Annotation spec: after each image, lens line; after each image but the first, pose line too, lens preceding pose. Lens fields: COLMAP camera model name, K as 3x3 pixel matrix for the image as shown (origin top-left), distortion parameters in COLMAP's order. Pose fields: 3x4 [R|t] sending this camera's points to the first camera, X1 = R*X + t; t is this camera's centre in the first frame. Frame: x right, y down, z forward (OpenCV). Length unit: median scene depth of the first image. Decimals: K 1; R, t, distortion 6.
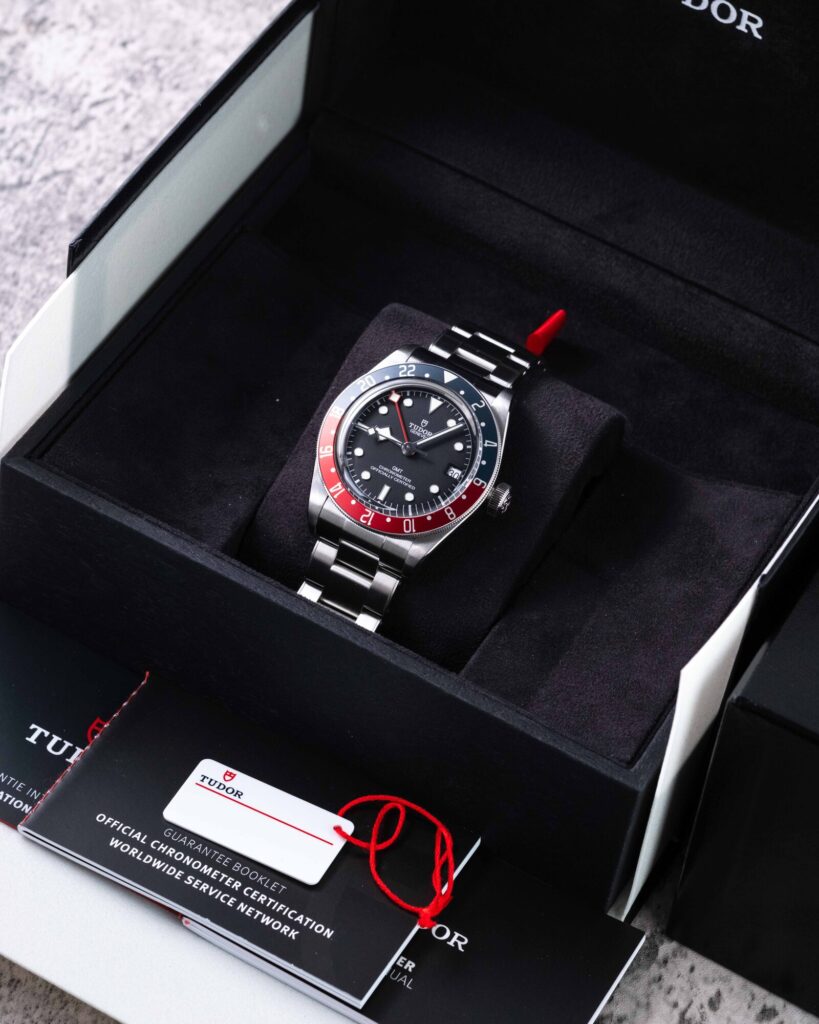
lens RADIAL K [[4195.4, 0, 405.5], [0, 4195.4, 516.0], [0, 0, 1]] dist [0.206613, 0.000000]
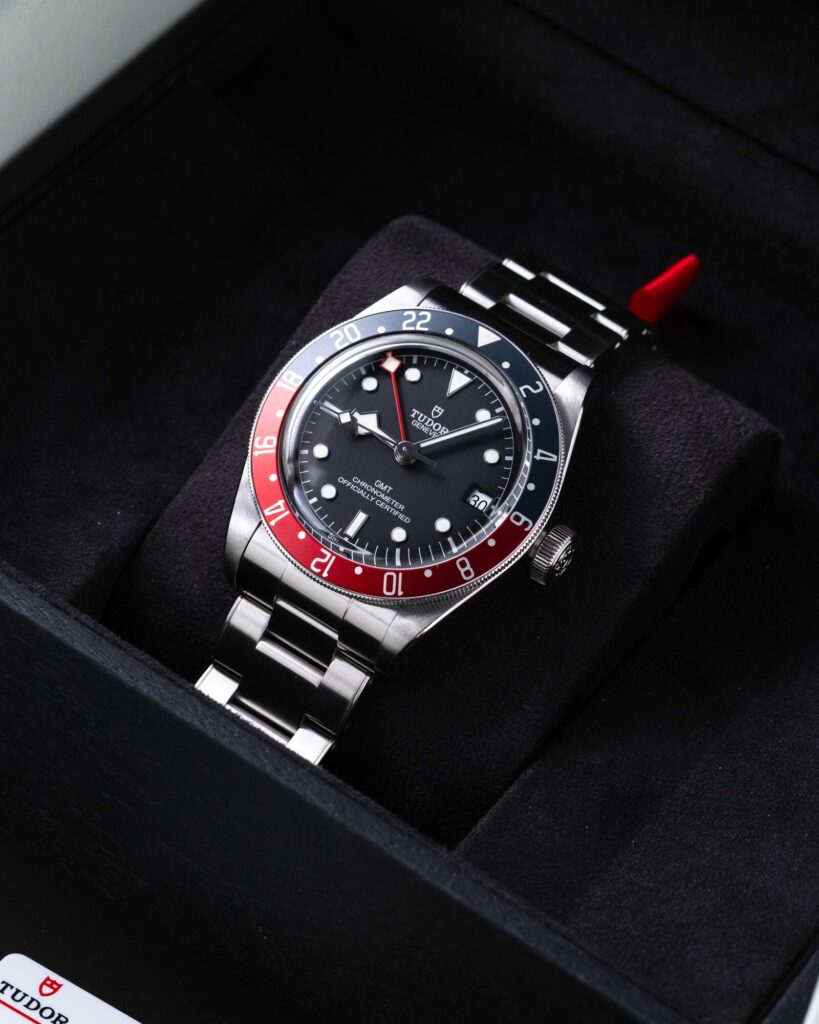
lens RADIAL K [[4195.4, 0, 417.0], [0, 4195.4, 504.6], [0, 0, 1]] dist [0.206613, 0.000000]
pose [[0.995535, 0.087054, -0.036484, 0.024156], [-0.088053, 0.995757, -0.026732, 0.006577], [0.034002, 0.029826, 0.998977, 0.417689]]
